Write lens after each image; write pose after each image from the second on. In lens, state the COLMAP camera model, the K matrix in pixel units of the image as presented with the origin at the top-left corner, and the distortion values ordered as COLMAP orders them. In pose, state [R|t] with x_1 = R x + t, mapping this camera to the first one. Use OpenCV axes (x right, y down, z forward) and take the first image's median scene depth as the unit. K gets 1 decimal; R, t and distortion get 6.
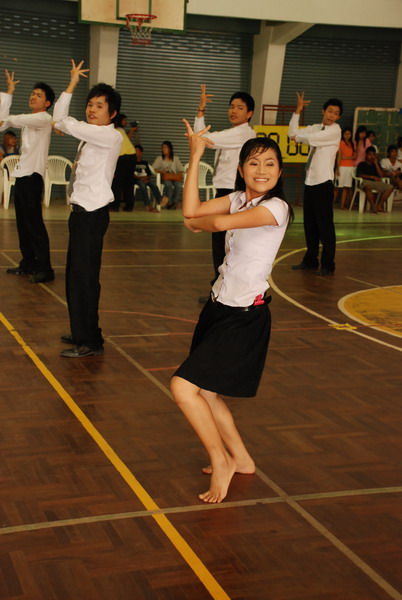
lens RADIAL K [[964.5, 0, 198.7], [0, 964.5, 295.3], [0, 0, 1]] dist [0.324669, 0.000000]
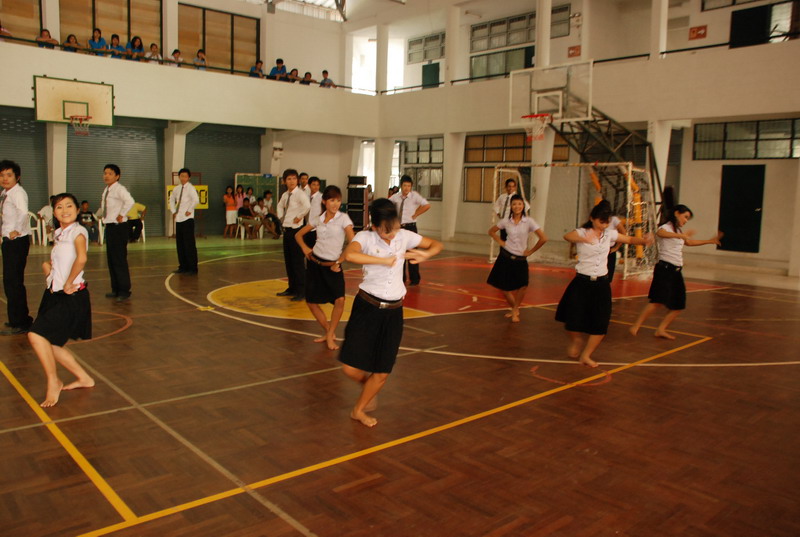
lens RADIAL K [[644.6, 0, 400.3], [0, 644.6, 274.1], [0, 0, 1]] dist [-0.124198, 0.098430]
pose [[0.929723, -0.066321, 0.362238, 0.082104], [0.078085, 0.996786, -0.017916, 0.023053], [-0.359886, 0.044943, 0.931913, -0.108000]]
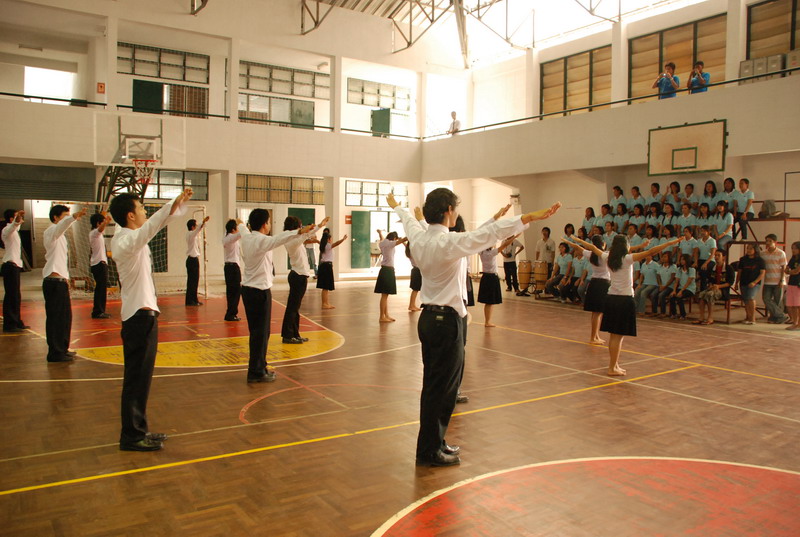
lens RADIAL K [[619.1, 0, 398.4], [0, 619.1, 272.8], [0, 0, 1]] dist [-0.150665, 0.100113]
pose [[-0.234297, -0.102917, 0.966702, -0.905377], [0.141925, 0.980106, 0.138742, -0.243457], [-0.961750, 0.169706, -0.215030, 1.166266]]
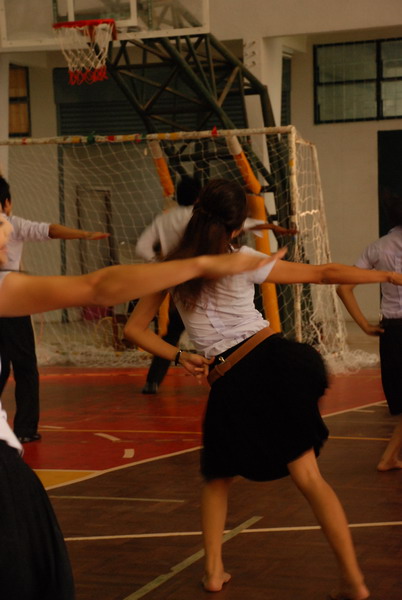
lens RADIAL K [[1561.0, 0, 201.9], [0, 1561.0, 300.0], [0, 0, 1]] dist [0.692632, 0.000000]
pose [[0.635038, -0.091412, 0.767053, -0.344705], [0.181768, 0.982775, -0.033365, 0.001712], [-0.750791, 0.160614, 0.640716, 0.099847]]
